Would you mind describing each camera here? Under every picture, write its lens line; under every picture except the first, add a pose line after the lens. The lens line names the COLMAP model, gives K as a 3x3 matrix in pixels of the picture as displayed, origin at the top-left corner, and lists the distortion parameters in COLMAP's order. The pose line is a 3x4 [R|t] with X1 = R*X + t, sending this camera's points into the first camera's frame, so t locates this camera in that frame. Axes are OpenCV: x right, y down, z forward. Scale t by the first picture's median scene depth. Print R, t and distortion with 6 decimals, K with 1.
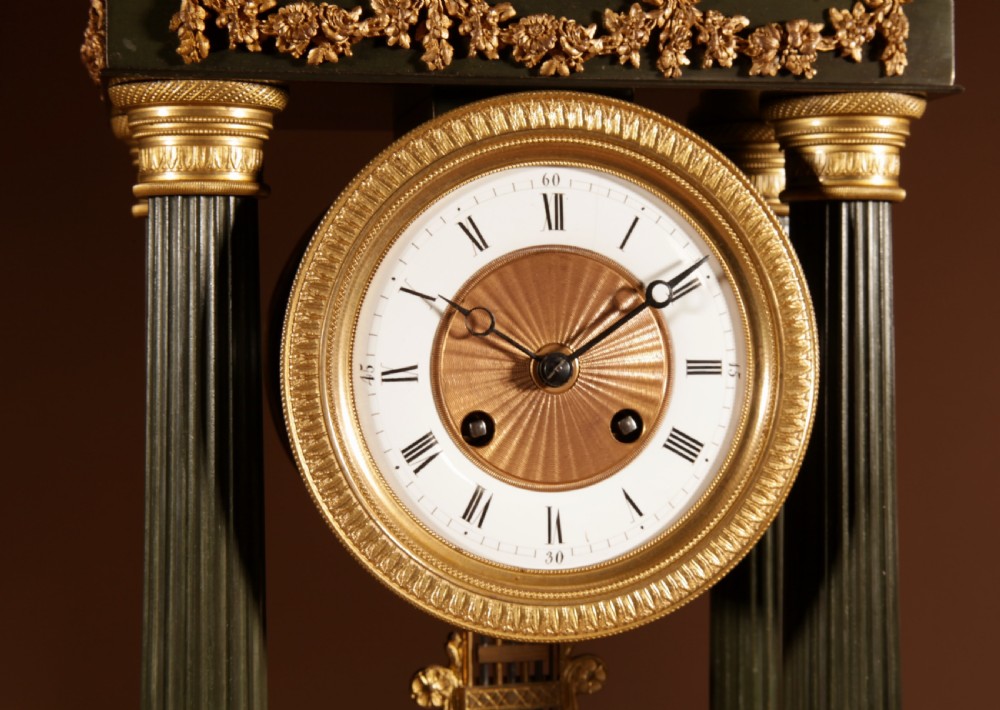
lens RADIAL K [[1824.0, 0, 548.6], [0, 1824.0, 356.6], [0, 0, 1]] dist [0.103470, -0.058744]
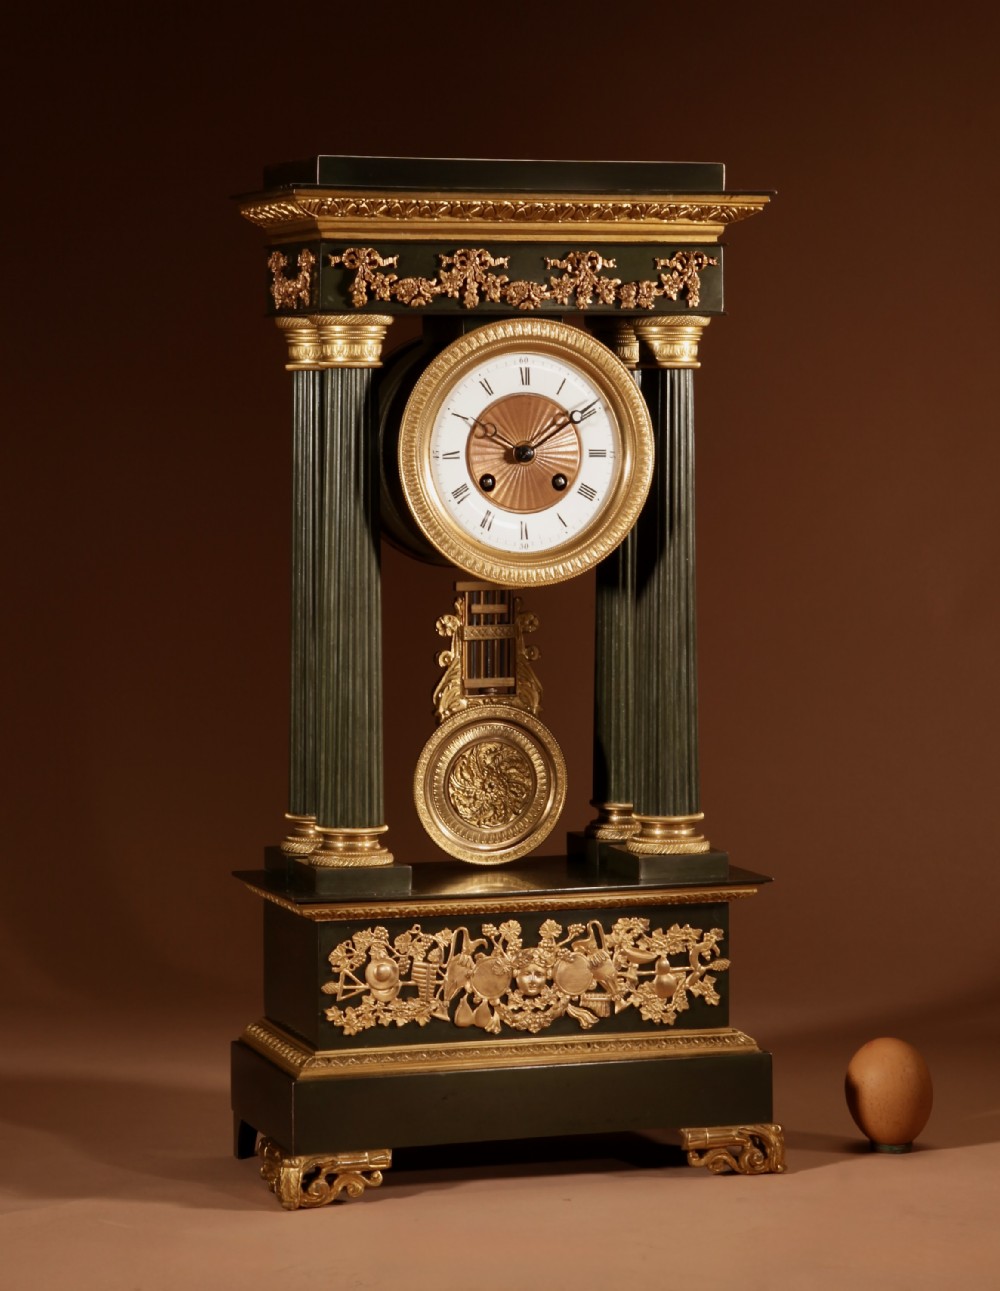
lens RADIAL K [[3452.8, 0, 527.6], [0, 3452.8, 583.5], [0, 0, 1]] dist [0.167423, 1.240916]
pose [[0.996109, 0.003106, 0.088080, -0.332019], [-0.006128, 0.999401, 0.034061, 0.020476], [-0.087922, -0.034468, 0.995531, -2.833665]]
